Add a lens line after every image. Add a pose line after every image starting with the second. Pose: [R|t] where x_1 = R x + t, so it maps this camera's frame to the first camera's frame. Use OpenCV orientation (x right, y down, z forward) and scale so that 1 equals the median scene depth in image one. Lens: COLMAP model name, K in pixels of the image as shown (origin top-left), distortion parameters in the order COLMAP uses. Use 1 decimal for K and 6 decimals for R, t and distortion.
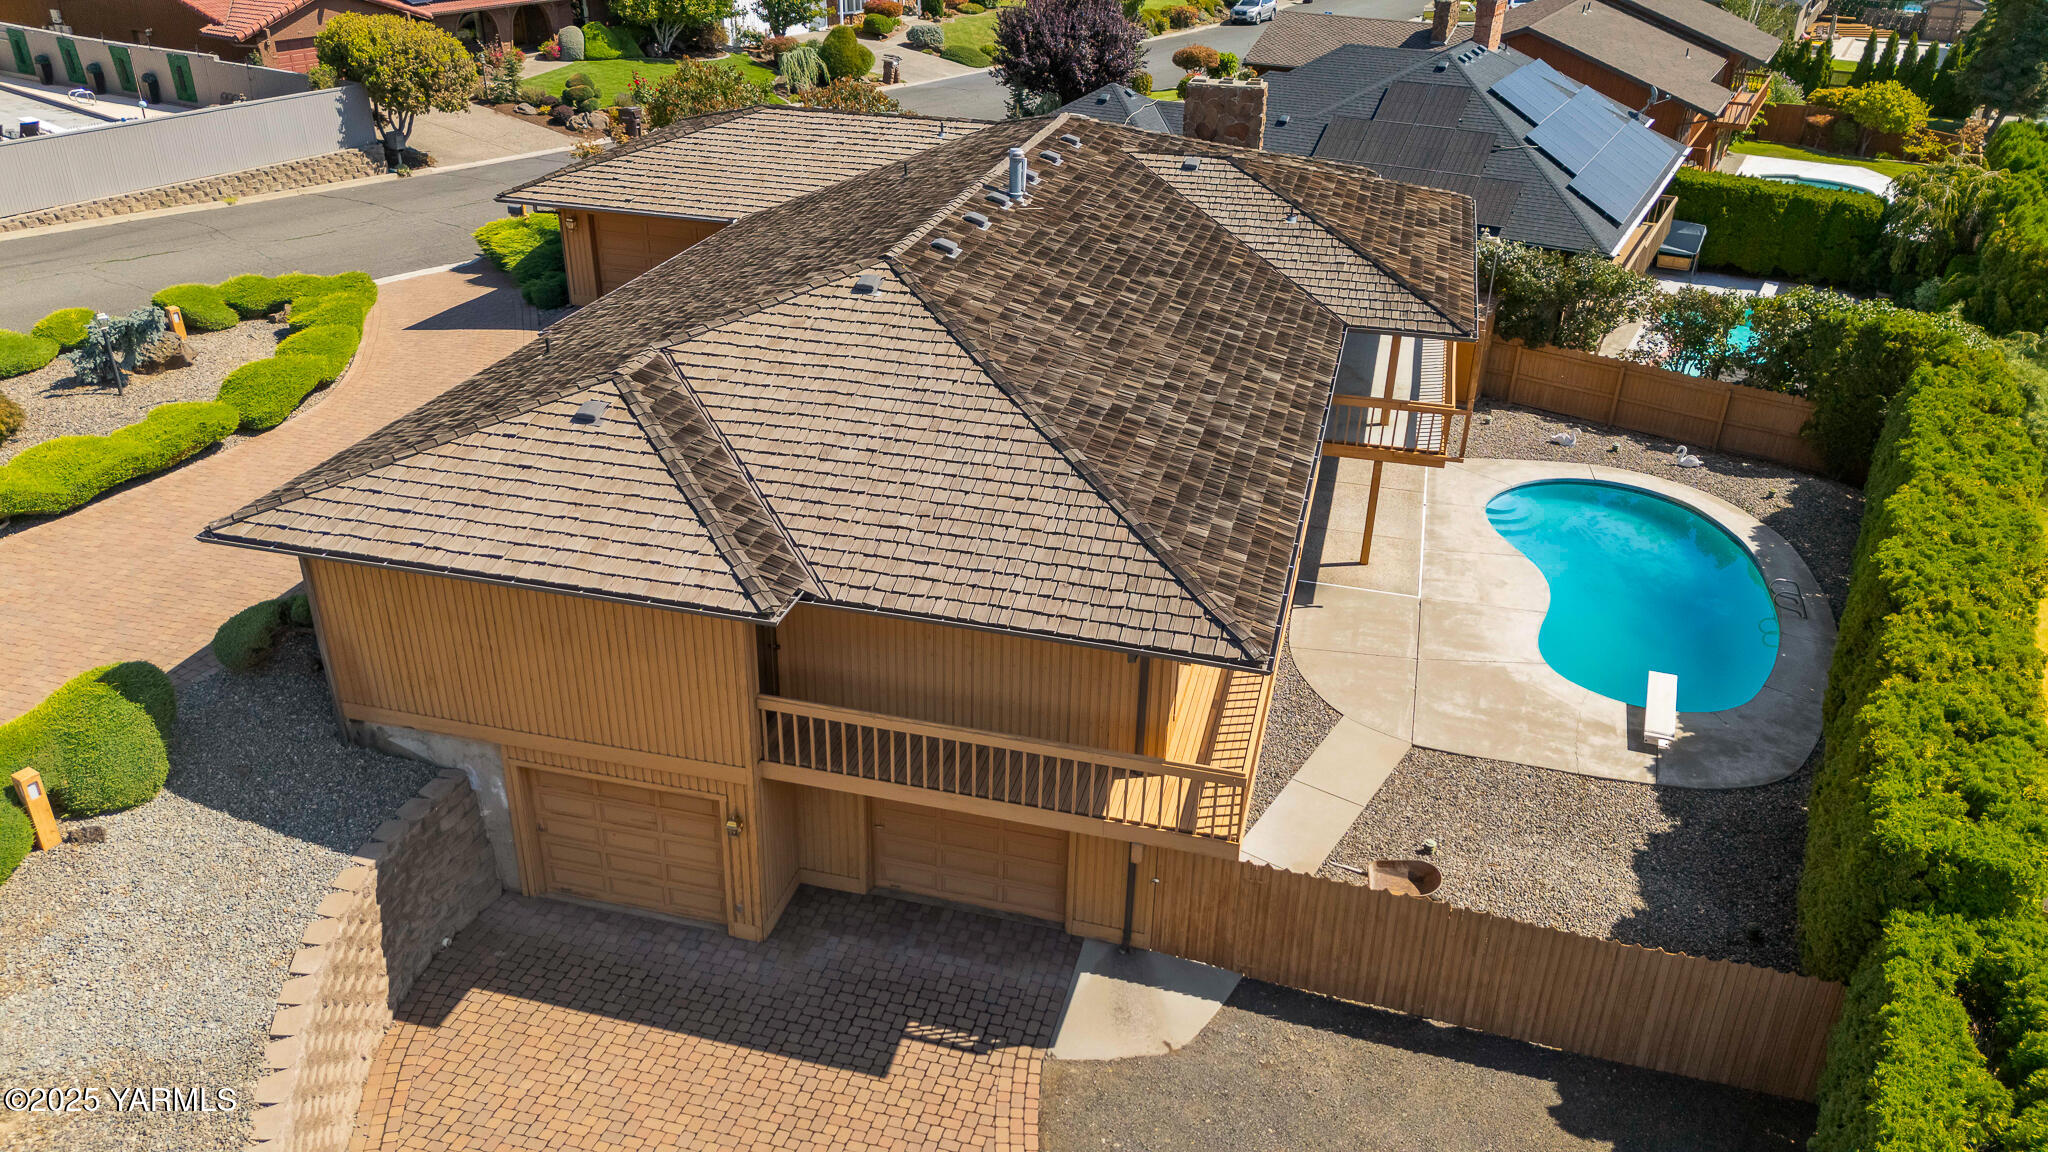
lens RADIAL K [[1492.0, 0, 1024.0], [0, 1492.0, 576.0], [0, 0, 1]] dist [0.087871, -0.091006]
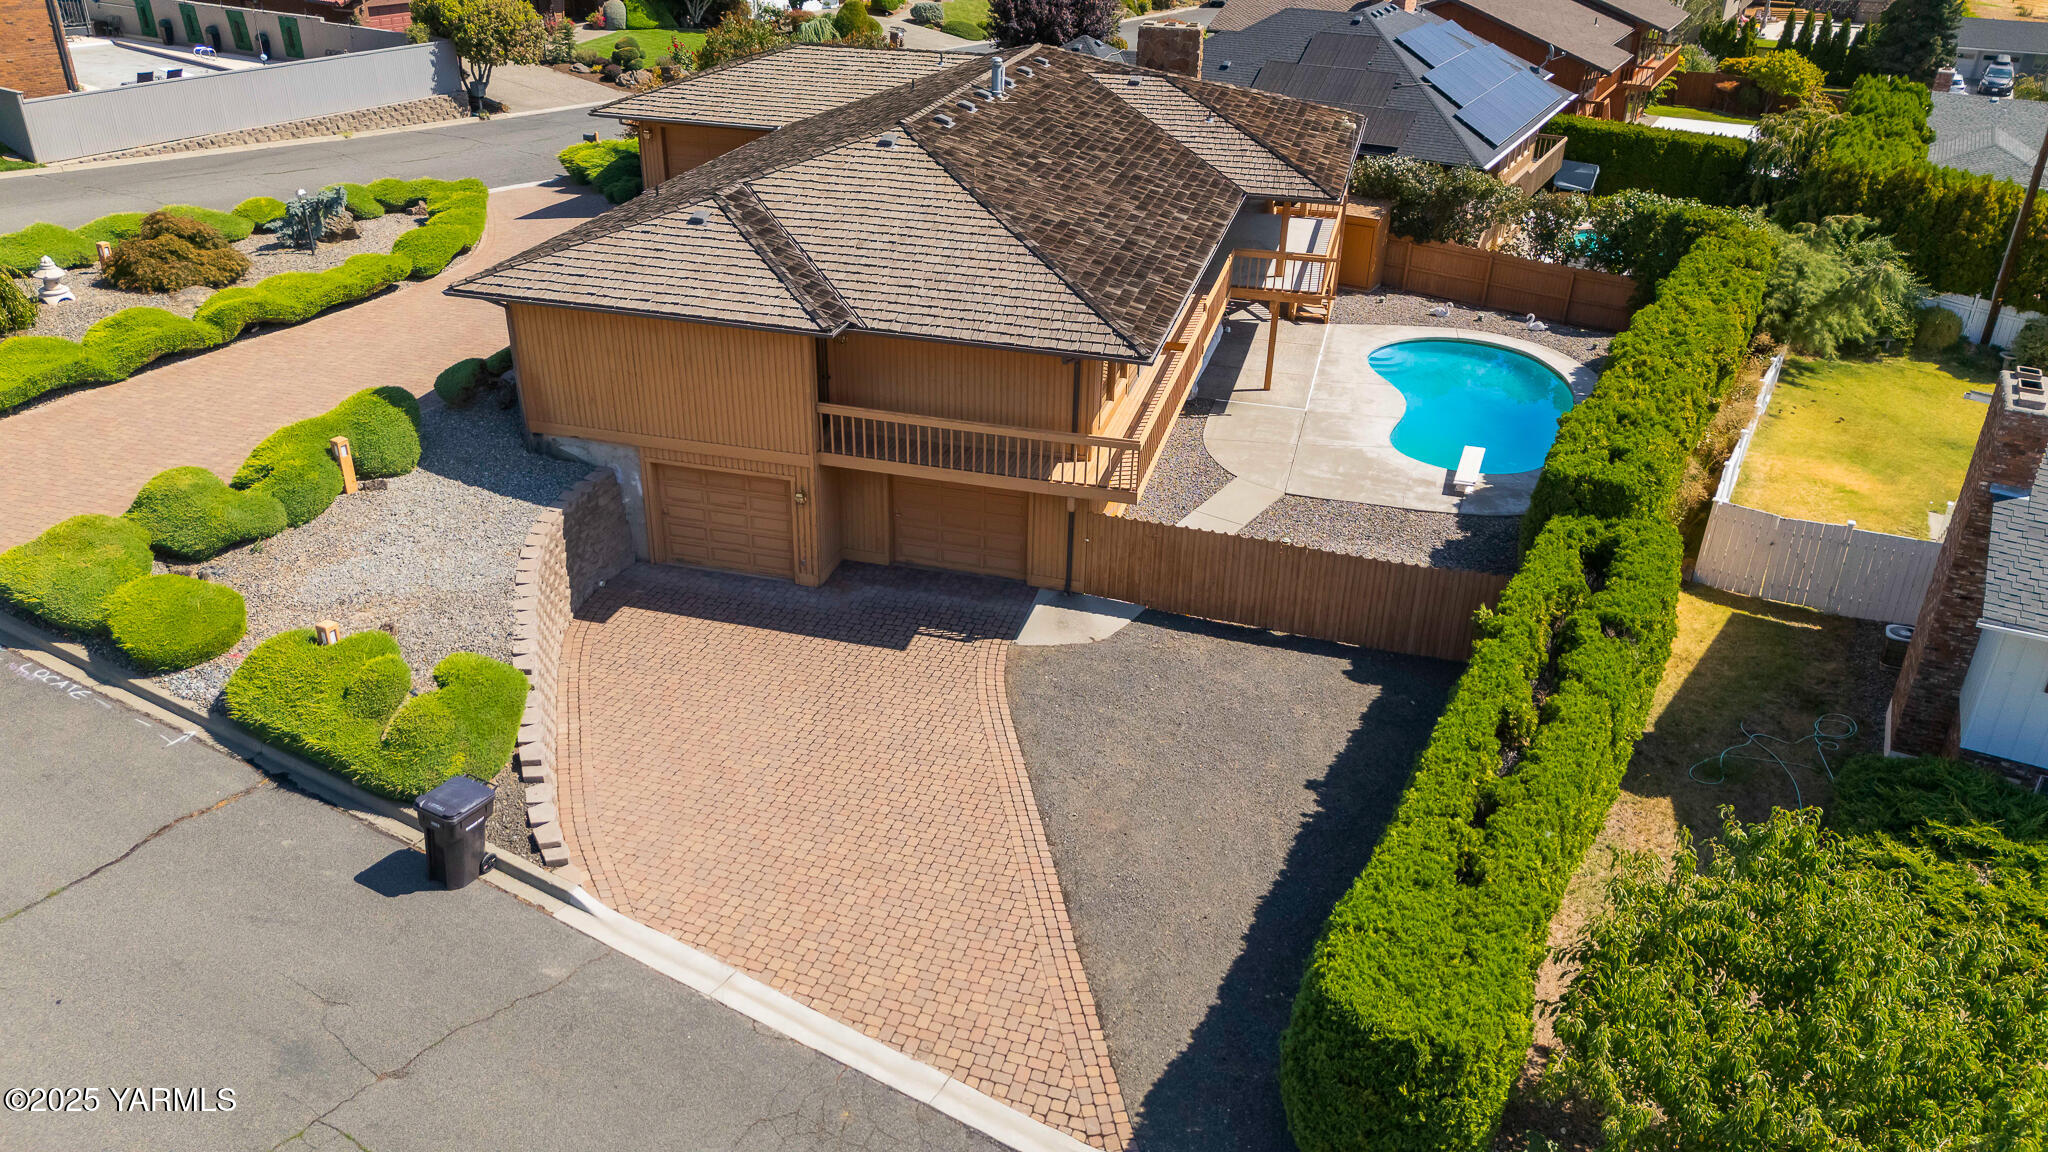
lens RADIAL K [[1492.0, 0, 1024.0], [0, 1492.0, 576.0], [0, 0, 1]] dist [0.087871, -0.091006]
pose [[1.000000, -0.000026, -0.000697, 0.019785], [0.000025, 1.000000, -0.000606, 0.175103], [0.000697, 0.000606, 1.000000, -0.334941]]
